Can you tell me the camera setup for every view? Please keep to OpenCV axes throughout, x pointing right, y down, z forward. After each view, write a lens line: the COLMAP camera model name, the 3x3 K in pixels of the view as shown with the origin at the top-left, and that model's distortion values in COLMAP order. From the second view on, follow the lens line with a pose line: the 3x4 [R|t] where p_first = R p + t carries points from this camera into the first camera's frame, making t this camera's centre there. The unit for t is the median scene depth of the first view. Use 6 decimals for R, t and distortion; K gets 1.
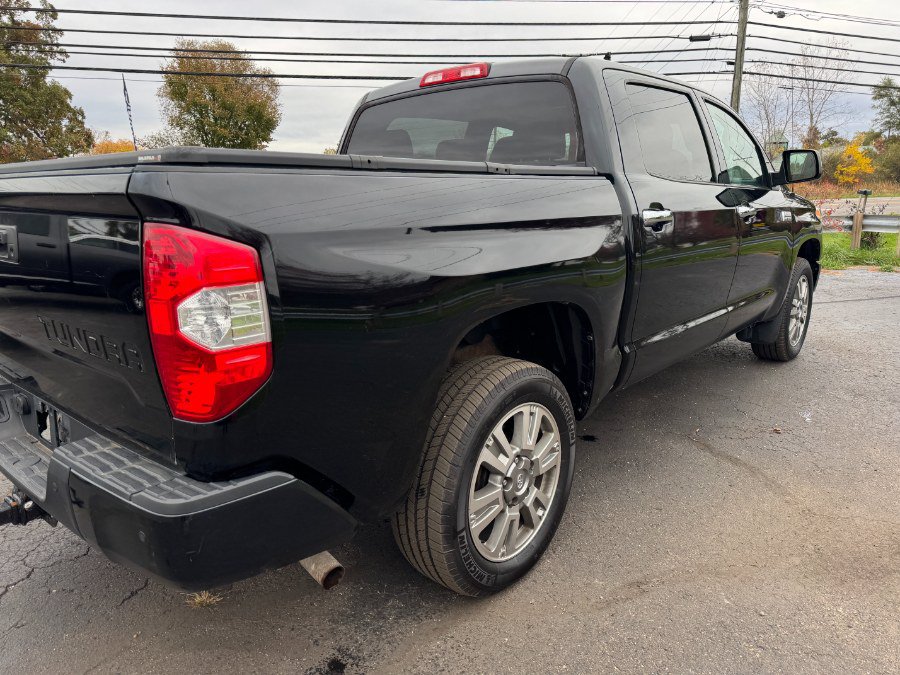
lens RADIAL K [[638.6, 0, 449.7], [0, 638.6, 342.3], [0, 0, 1]] dist [0.011132, -0.009306]
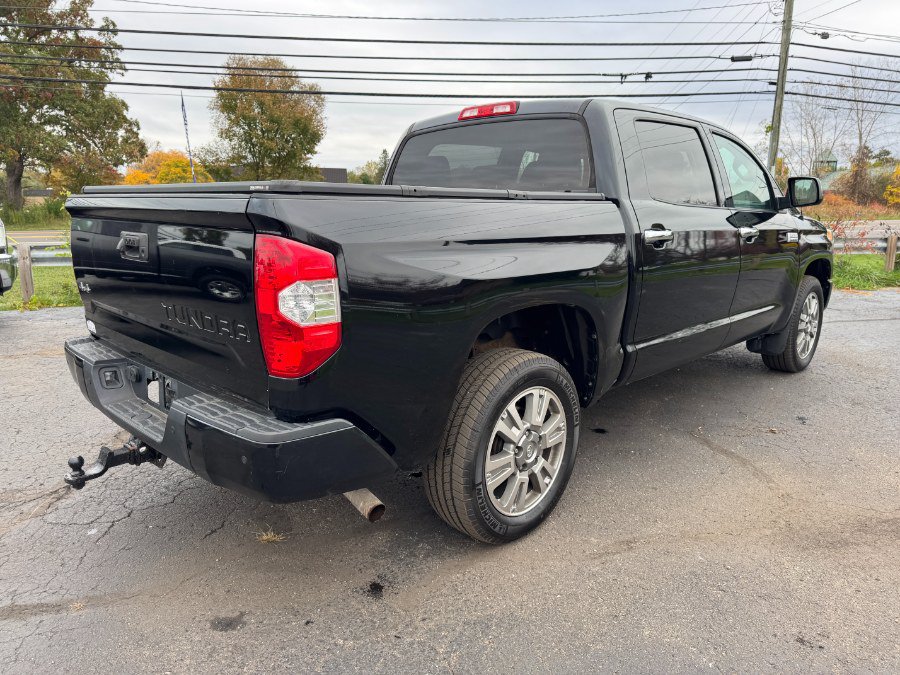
lens RADIAL K [[640.4, 0, 450.6], [0, 640.4, 343.2], [0, 0, 1]] dist [0.031711, -0.040781]
pose [[0.998147, 0.028981, -0.053500, 0.015221], [-0.030023, 0.999373, -0.018787, 0.030901], [0.052922, 0.020358, 0.998391, -0.176852]]
